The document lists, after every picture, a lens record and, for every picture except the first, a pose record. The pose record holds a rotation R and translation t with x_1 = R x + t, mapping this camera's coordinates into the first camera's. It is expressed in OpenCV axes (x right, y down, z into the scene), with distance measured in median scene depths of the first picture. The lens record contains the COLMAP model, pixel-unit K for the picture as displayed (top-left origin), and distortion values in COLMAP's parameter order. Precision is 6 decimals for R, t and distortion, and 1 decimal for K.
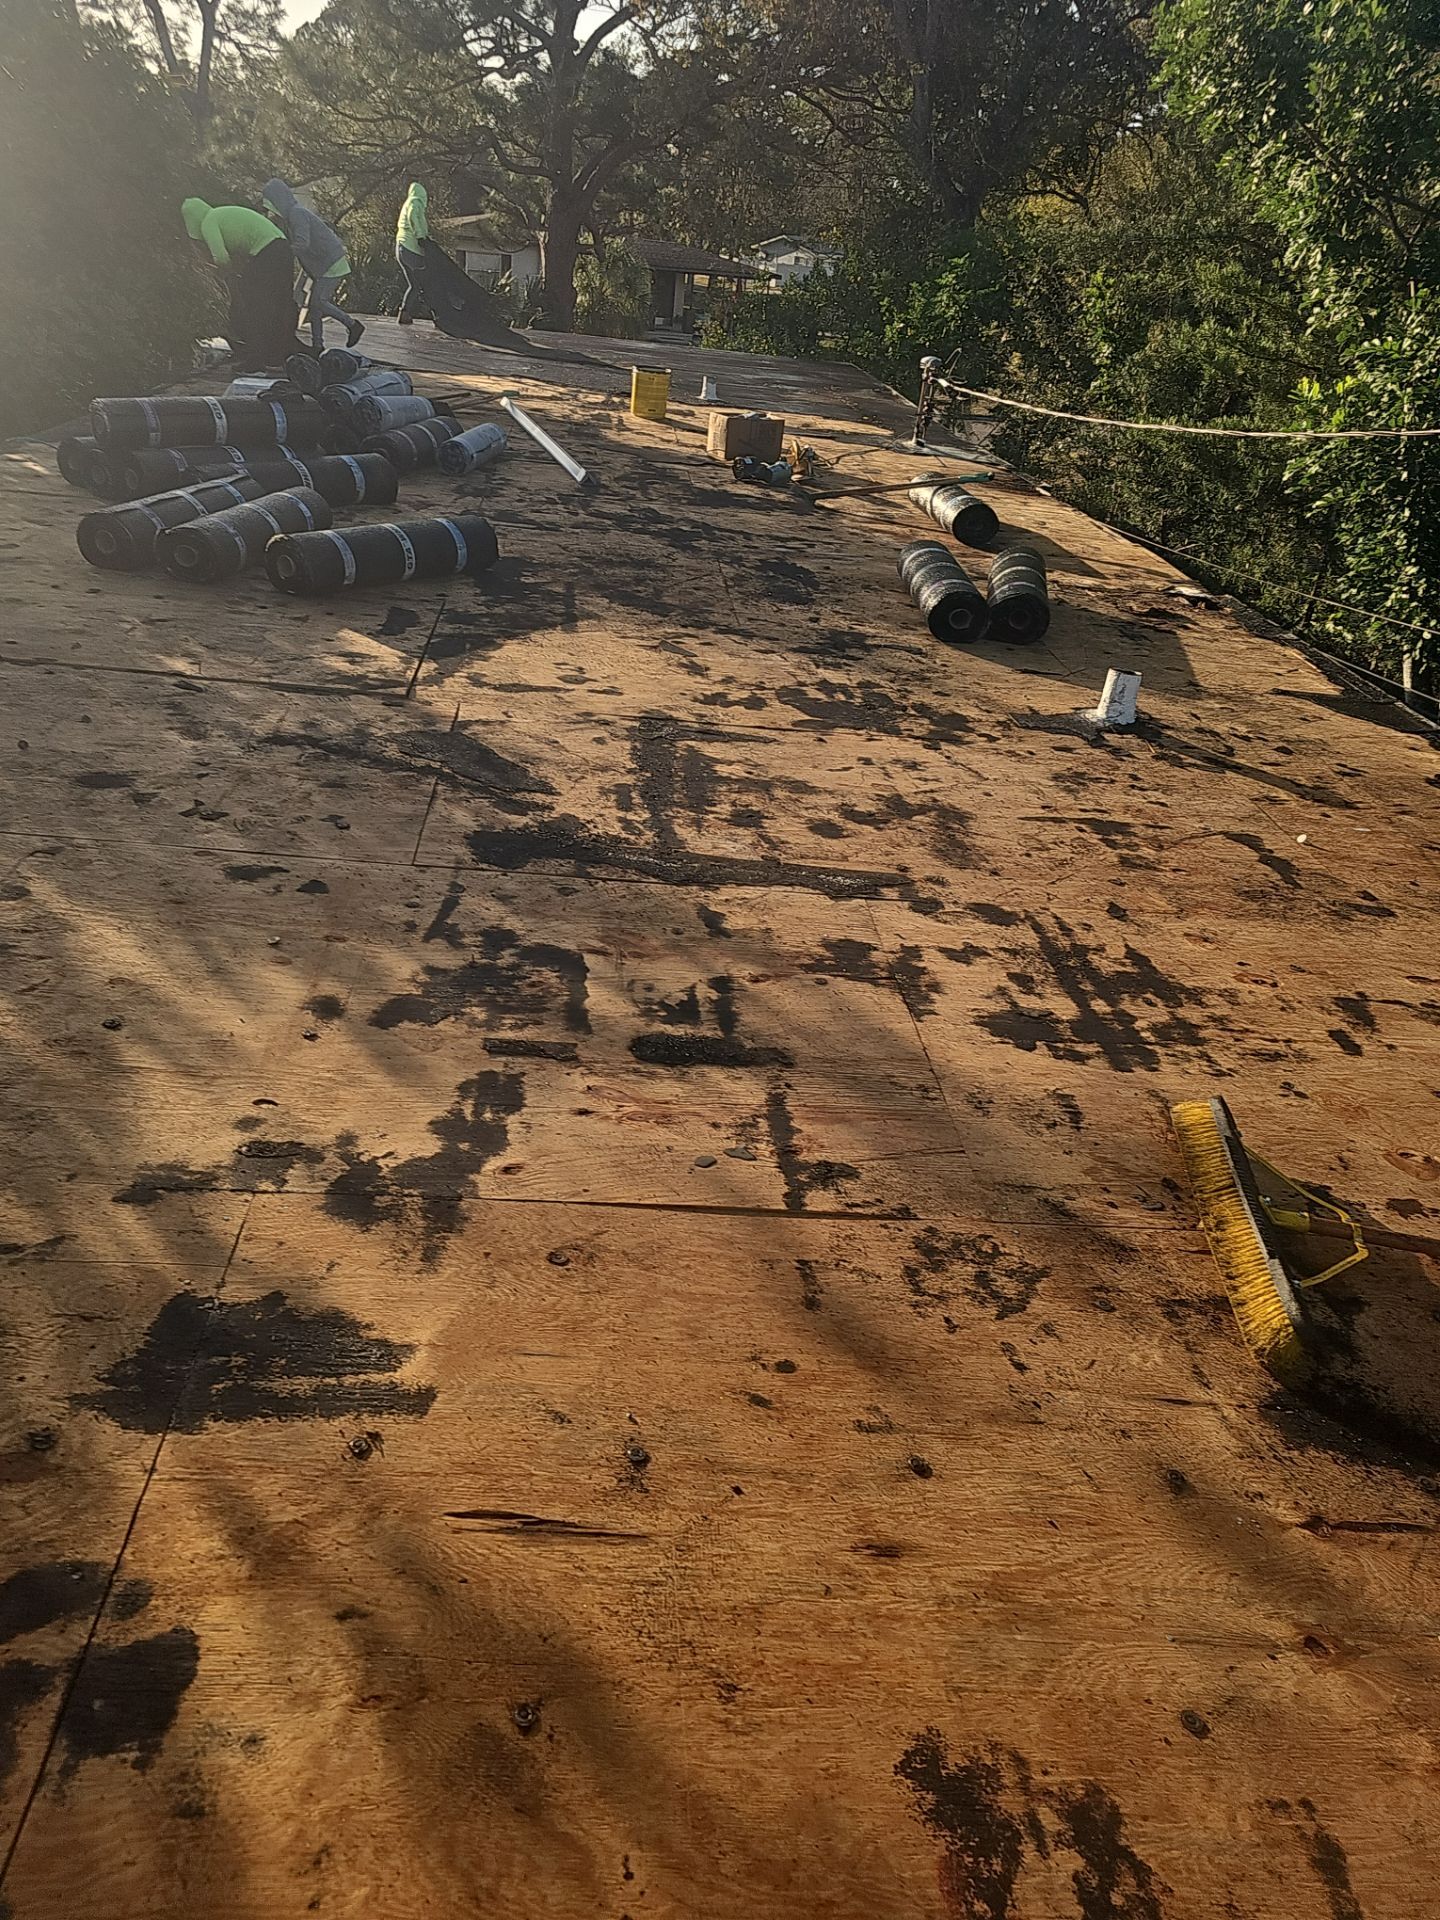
lens RADIAL K [[1409.0, 0, 720.0], [0, 1409.0, 960.0], [0, 0, 1]] dist [0.084747, -0.072735]
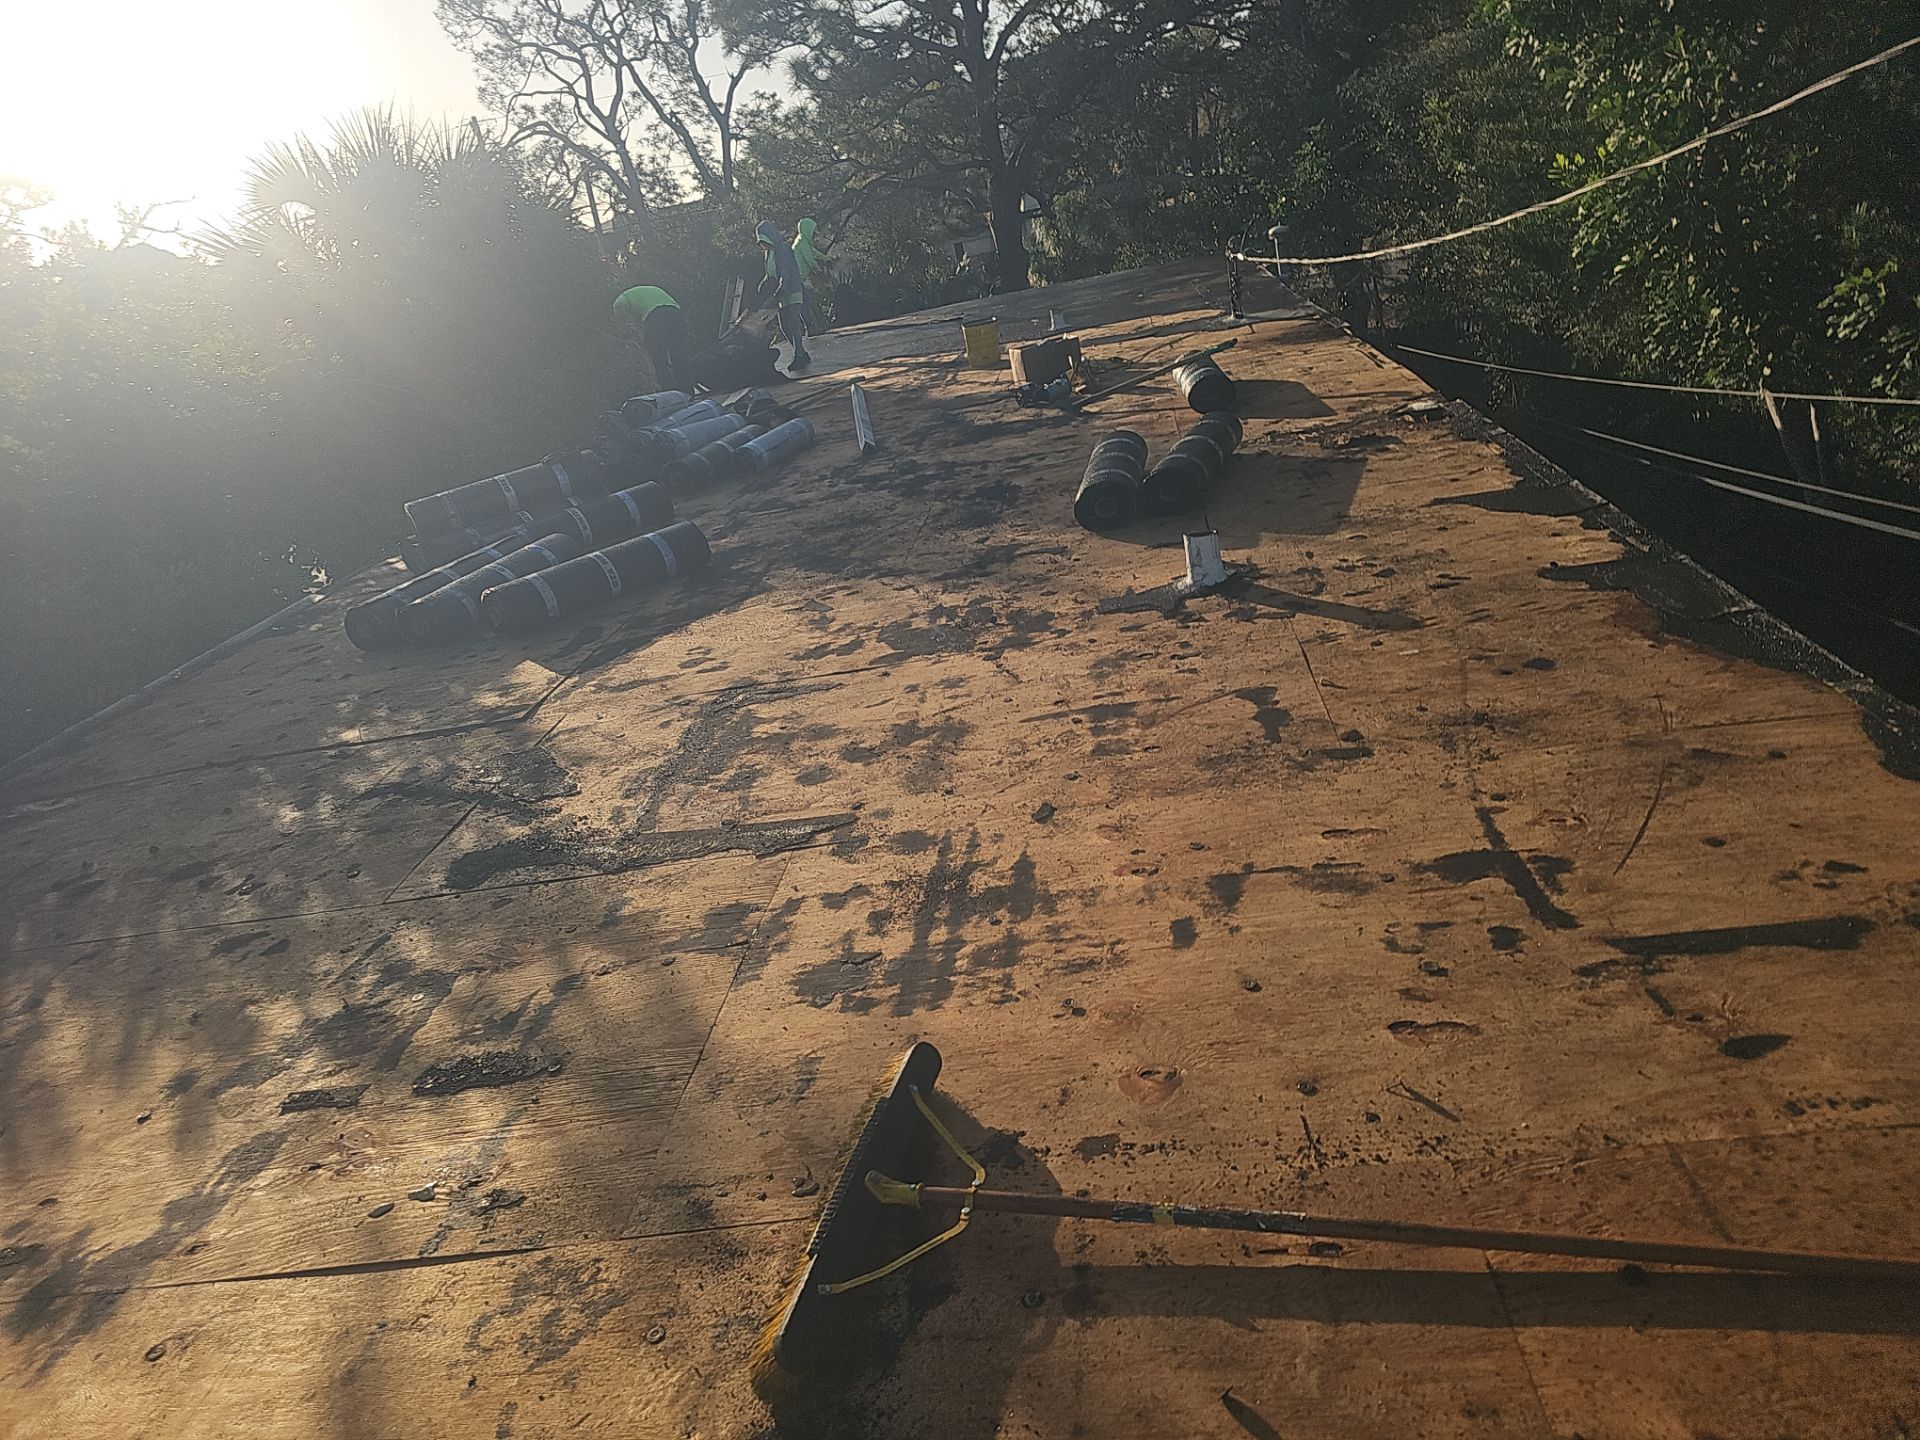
lens RADIAL K [[1377.4, 0, 960.0], [0, 1377.4, 720.0], [0, 0, 1]] dist [0.001912, -0.000583]
pose [[0.947375, -0.210658, -0.241049, 0.291364], [0.184664, 0.974687, -0.126031, 0.006139], [0.261497, 0.074885, 0.962295, 0.069285]]
